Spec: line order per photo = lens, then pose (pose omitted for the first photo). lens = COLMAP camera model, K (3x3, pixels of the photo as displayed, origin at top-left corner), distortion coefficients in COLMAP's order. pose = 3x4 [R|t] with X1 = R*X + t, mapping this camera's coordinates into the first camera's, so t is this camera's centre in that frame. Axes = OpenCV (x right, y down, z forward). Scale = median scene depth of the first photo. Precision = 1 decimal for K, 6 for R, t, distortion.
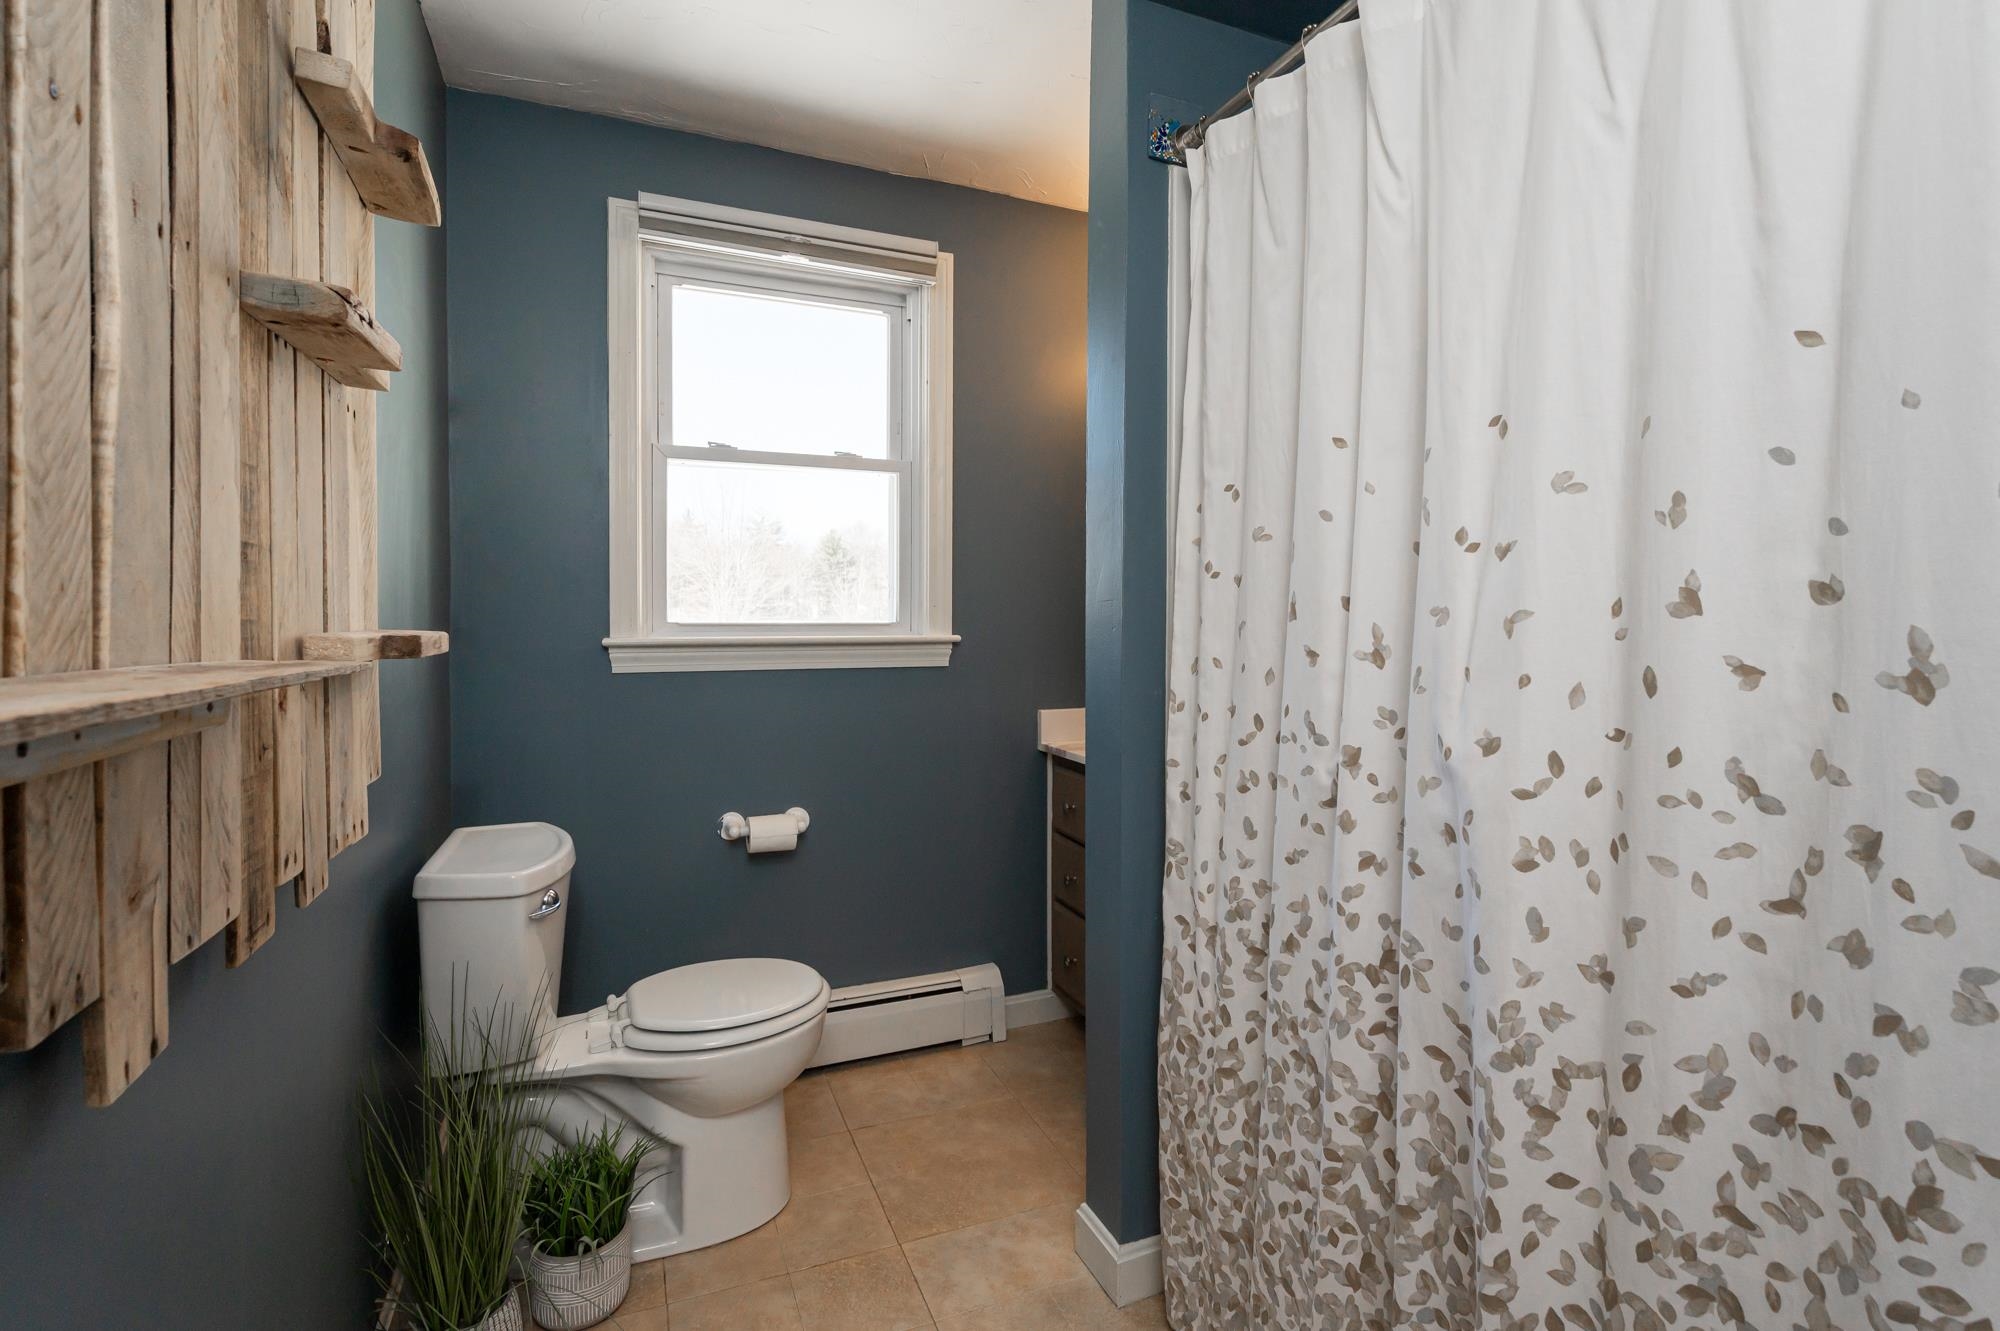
lens RADIAL K [[928.0, 0, 1001.9], [0, 928.0, 625.5], [0, 0, 1]] dist [0.000541, 0.000012]
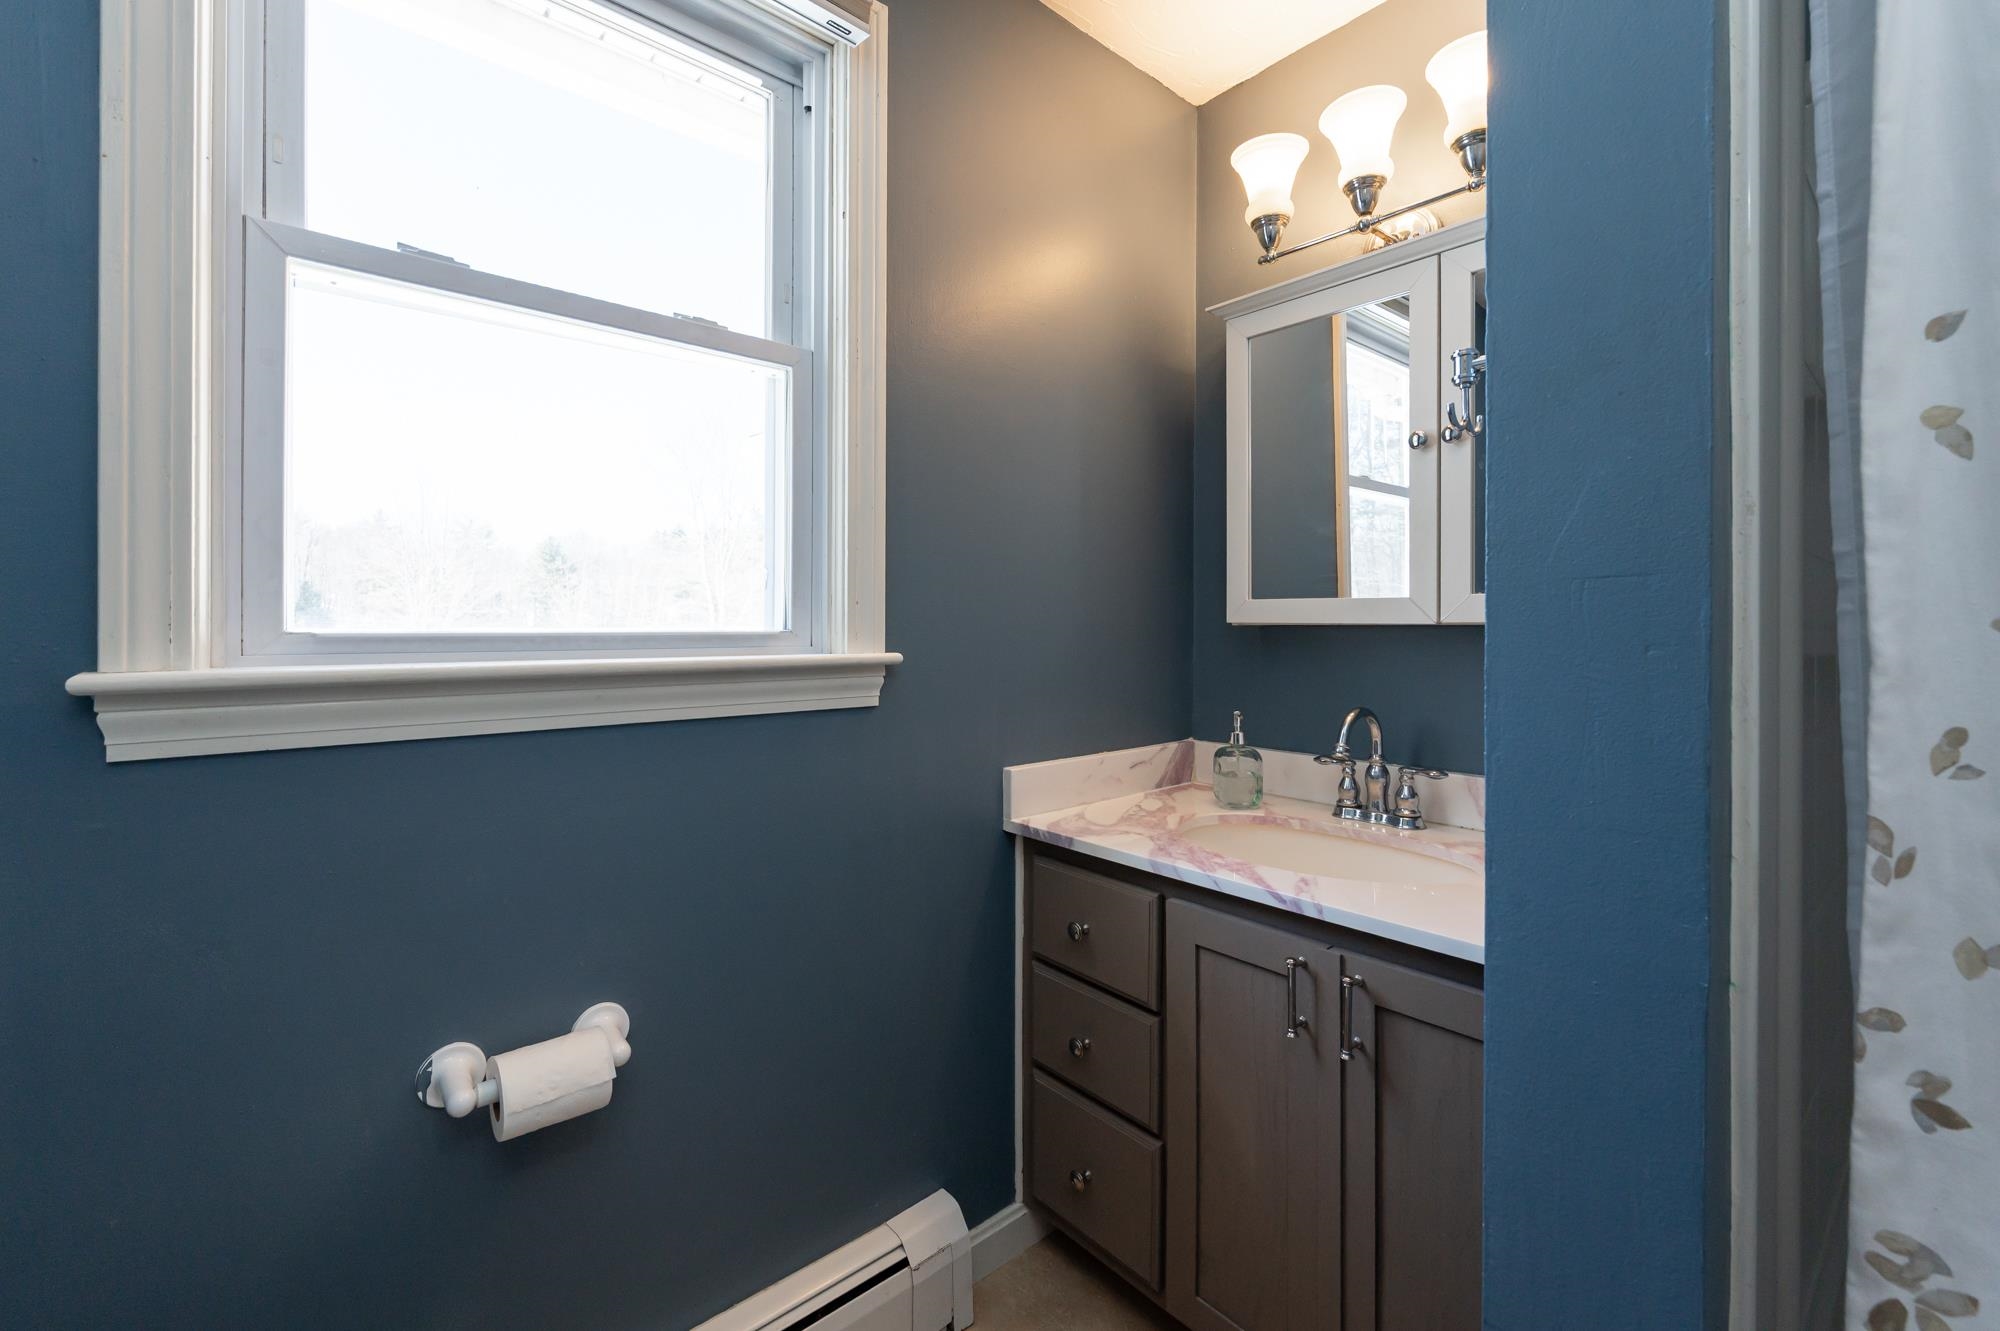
lens RADIAL K [[834.9, 0, 997.9], [0, 834.9, 626.9], [0, 0, 1]] dist [-0.009829, 0.000136]
pose [[0.951012, 0.001175, 0.309153, -0.148787], [0.000923, 0.999978, -0.006640, -0.002512], [-0.309154, 0.006600, 0.950989, 0.482349]]
